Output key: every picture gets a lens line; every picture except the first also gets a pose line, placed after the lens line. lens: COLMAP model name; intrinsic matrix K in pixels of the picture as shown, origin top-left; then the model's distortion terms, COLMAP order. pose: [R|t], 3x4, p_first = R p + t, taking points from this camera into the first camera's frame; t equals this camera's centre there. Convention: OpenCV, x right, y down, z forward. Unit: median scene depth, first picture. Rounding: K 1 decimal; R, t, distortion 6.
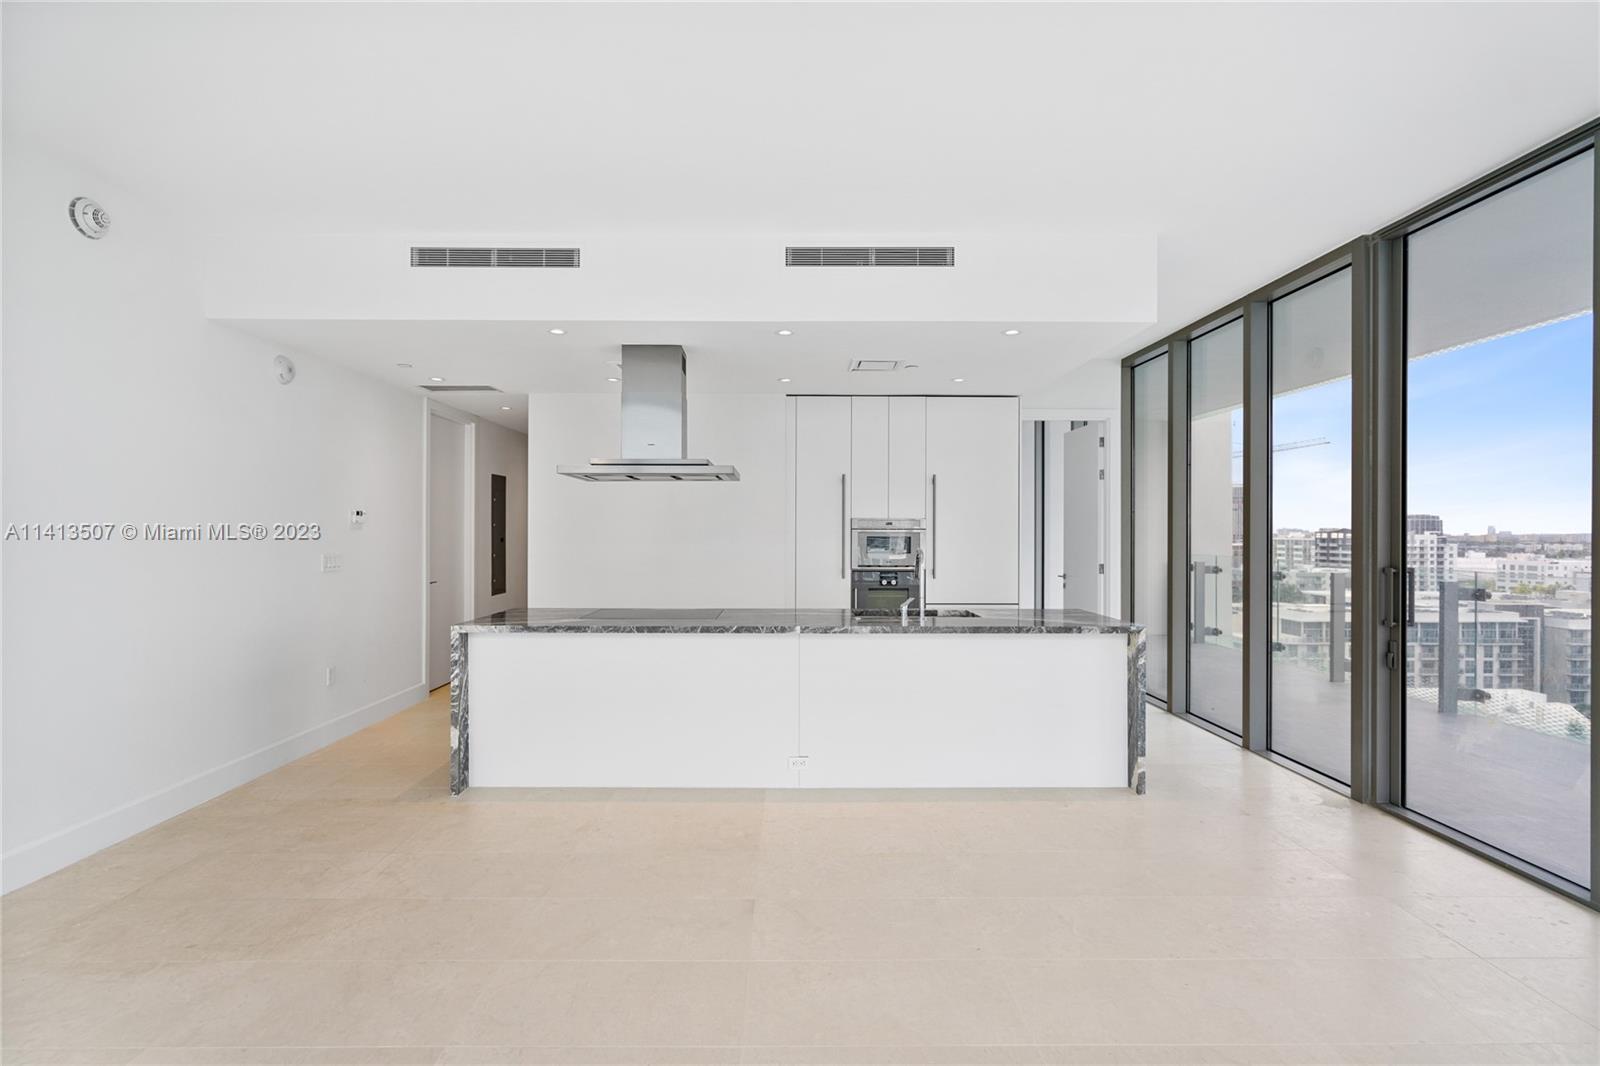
lens RADIAL K [[733.7, 0, 835.2], [0, 733.7, 529.8], [0, 0, 1]] dist [-0.005038, 0.000178]
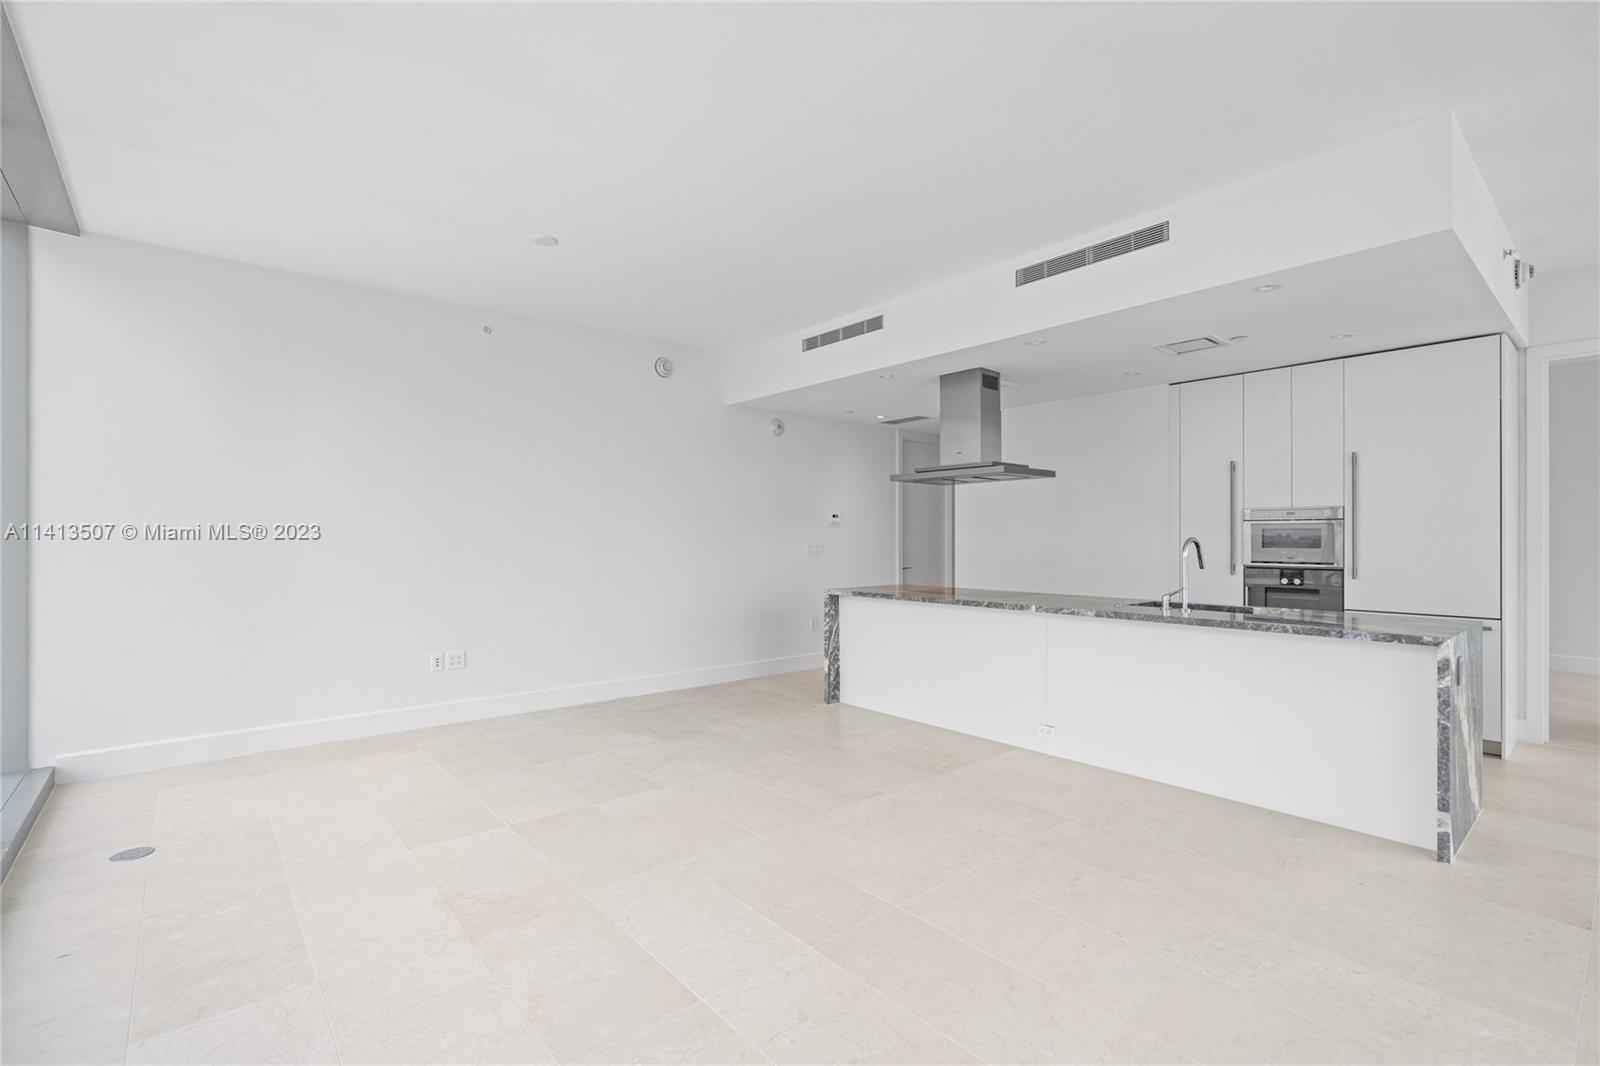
lens RADIAL K [[725.4, 0, 800.2], [0, 725.4, 531.0], [0, 0, 1]] dist [0.000941, 0.000711]
pose [[0.644757, -0.009164, -0.764332, 0.544501], [0.003897, 0.999955, -0.008701, 0.025764], [0.764377, 0.002632, 0.644764, 0.018138]]
